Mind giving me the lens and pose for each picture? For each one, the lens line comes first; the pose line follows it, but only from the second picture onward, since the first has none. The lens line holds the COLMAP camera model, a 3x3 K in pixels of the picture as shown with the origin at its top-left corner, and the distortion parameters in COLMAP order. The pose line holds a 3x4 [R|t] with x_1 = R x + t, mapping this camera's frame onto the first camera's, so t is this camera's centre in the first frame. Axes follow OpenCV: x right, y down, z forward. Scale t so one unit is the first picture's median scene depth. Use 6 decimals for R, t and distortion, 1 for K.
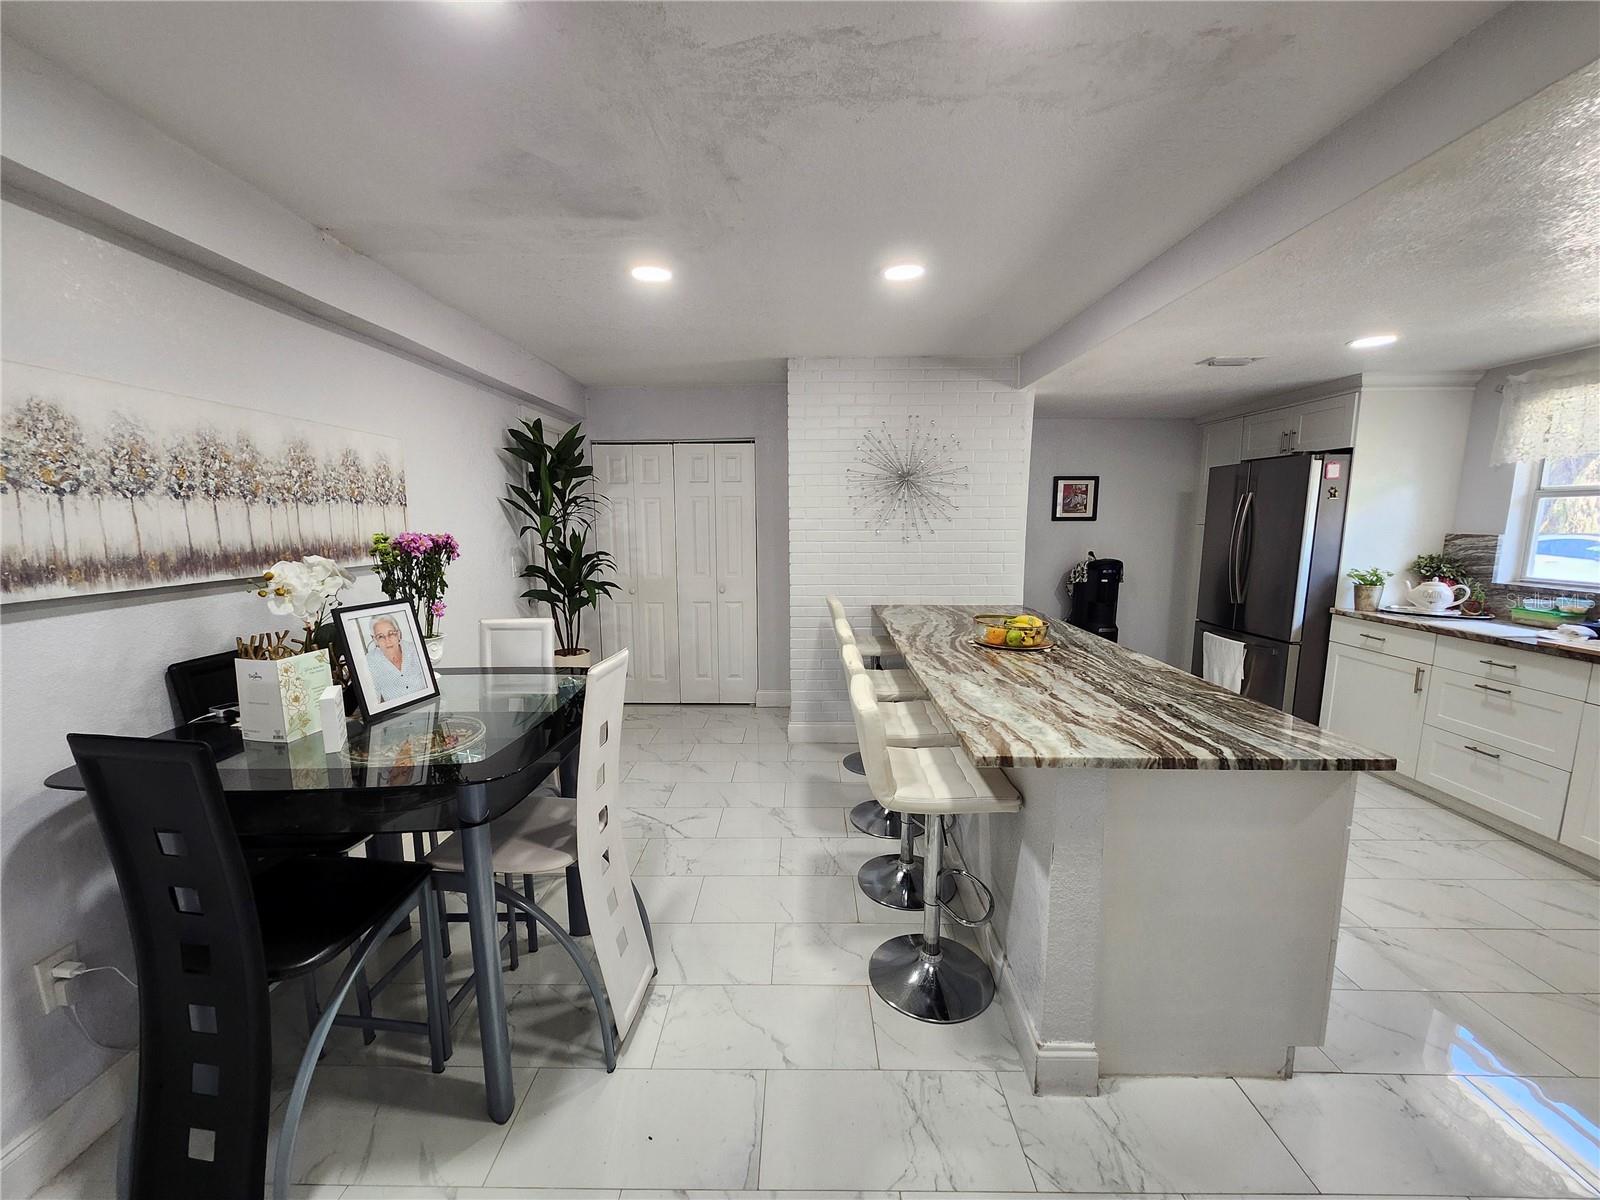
lens RADIAL K [[626.8, 0, 793.9], [0, 626.8, 606.4], [0, 0, 1]] dist [0.001639, -0.000634]
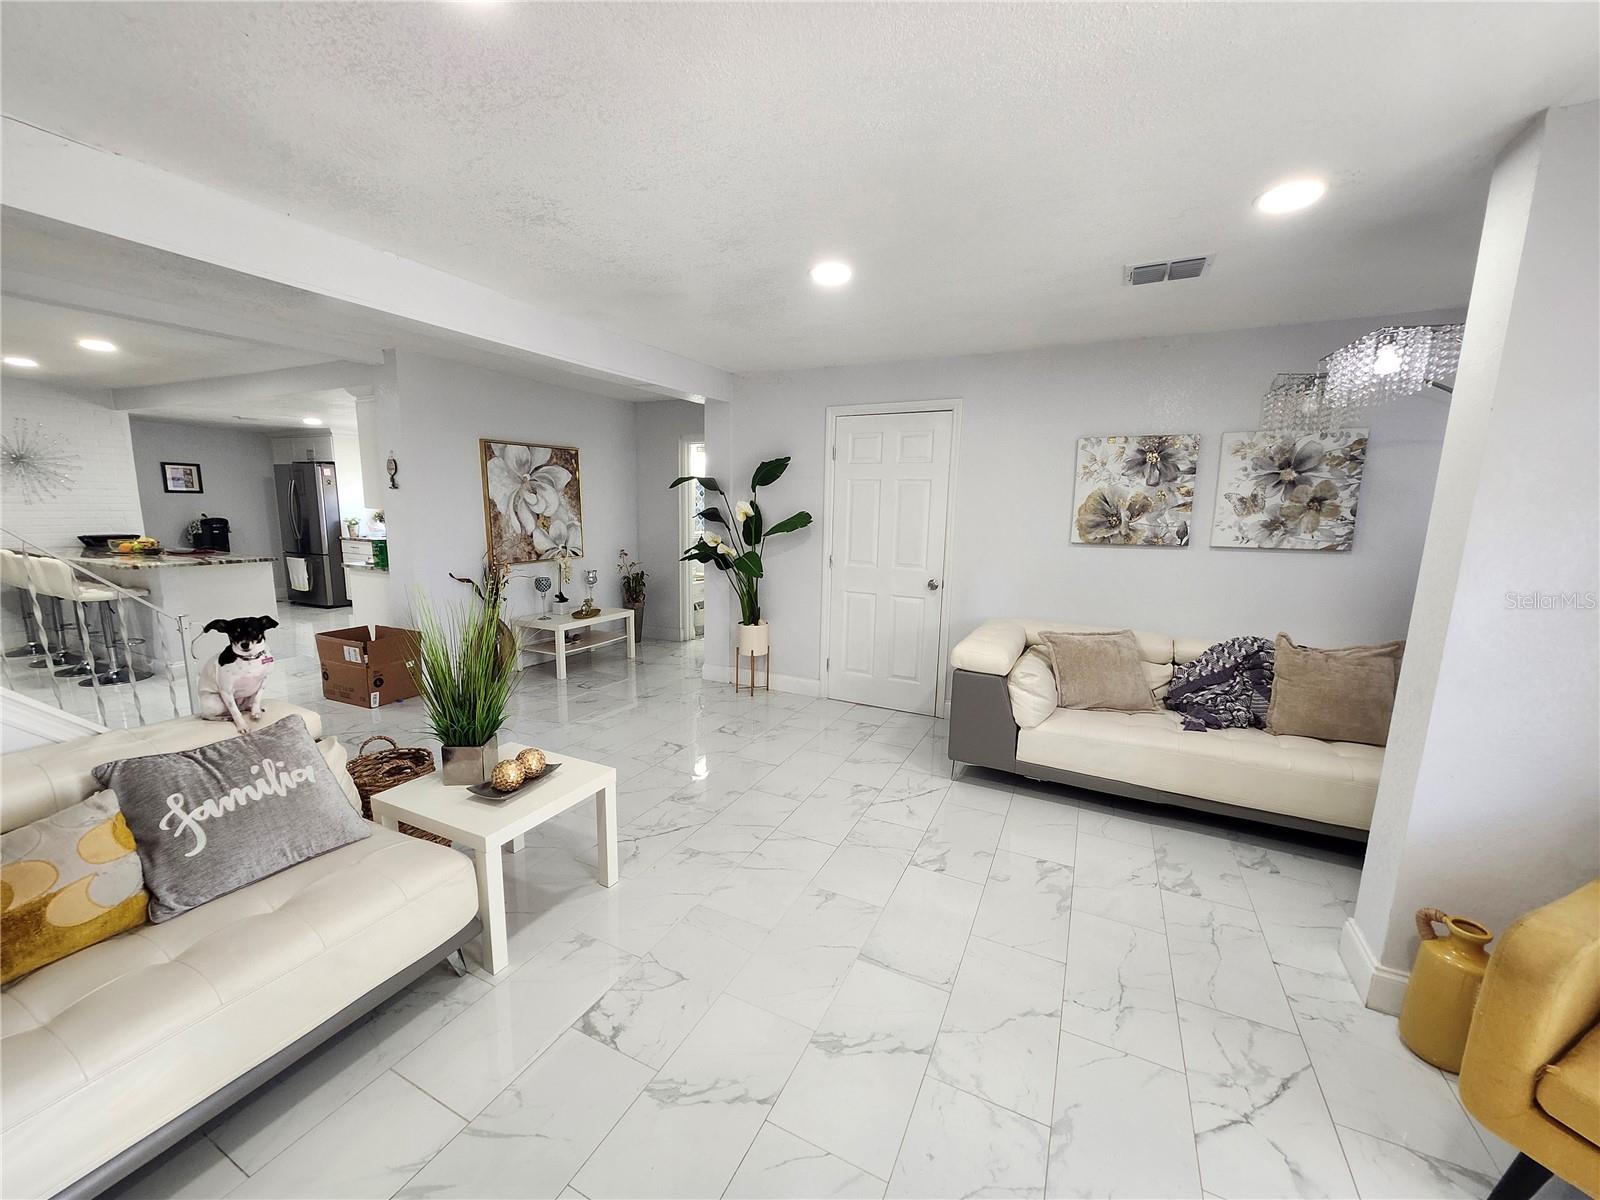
lens RADIAL K [[626.8, 0, 793.9], [0, 626.8, 606.4], [0, 0, 1]] dist [0.001639, -0.000634]
pose [[0.427279, -0.135112, 0.893967, -0.794179], [0.106330, 0.989418, 0.098717, 0.357071], [-0.897846, 0.052876, 0.437124, -2.445442]]
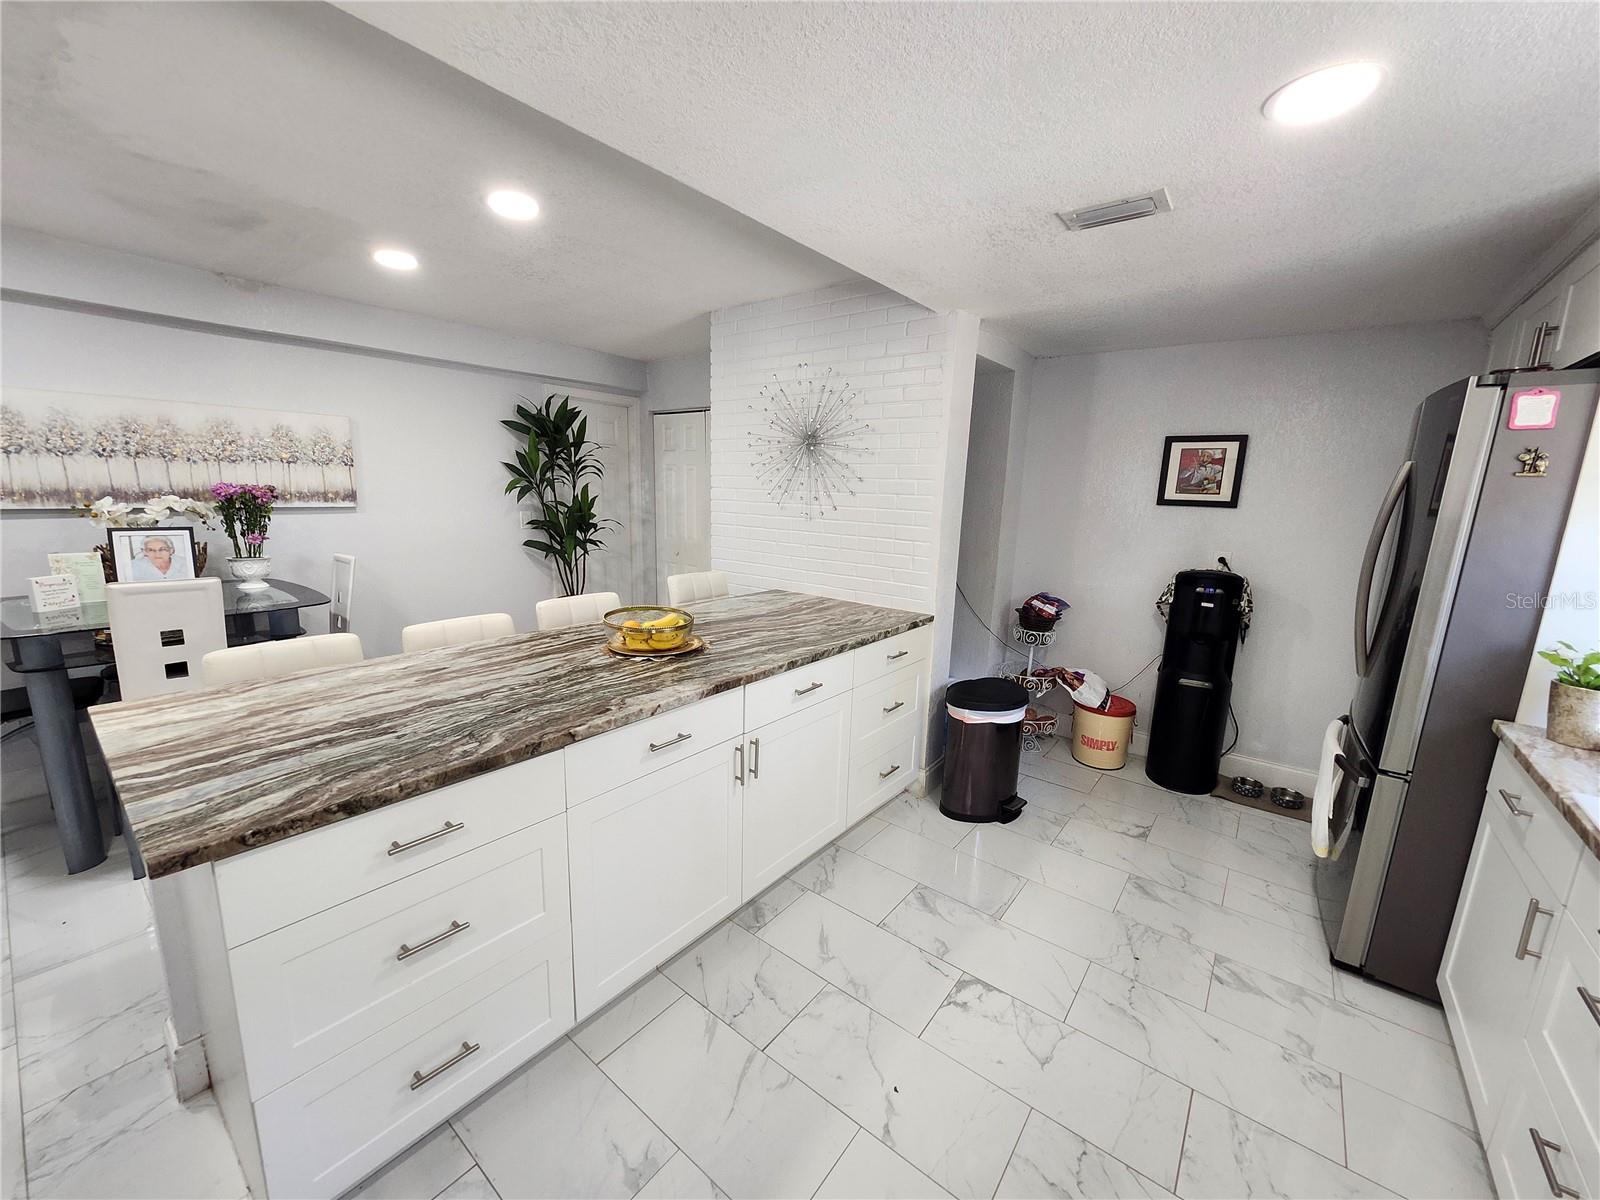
lens RADIAL K [[626.8, 0, 793.9], [0, 626.8, 606.4], [0, 0, 1]] dist [0.001639, -0.000634]
pose [[0.795237, 0.141383, -0.589584, 1.322627], [-0.115086, 0.989952, 0.082163, -0.106958], [0.595276, 0.002514, 0.803517, 0.632329]]
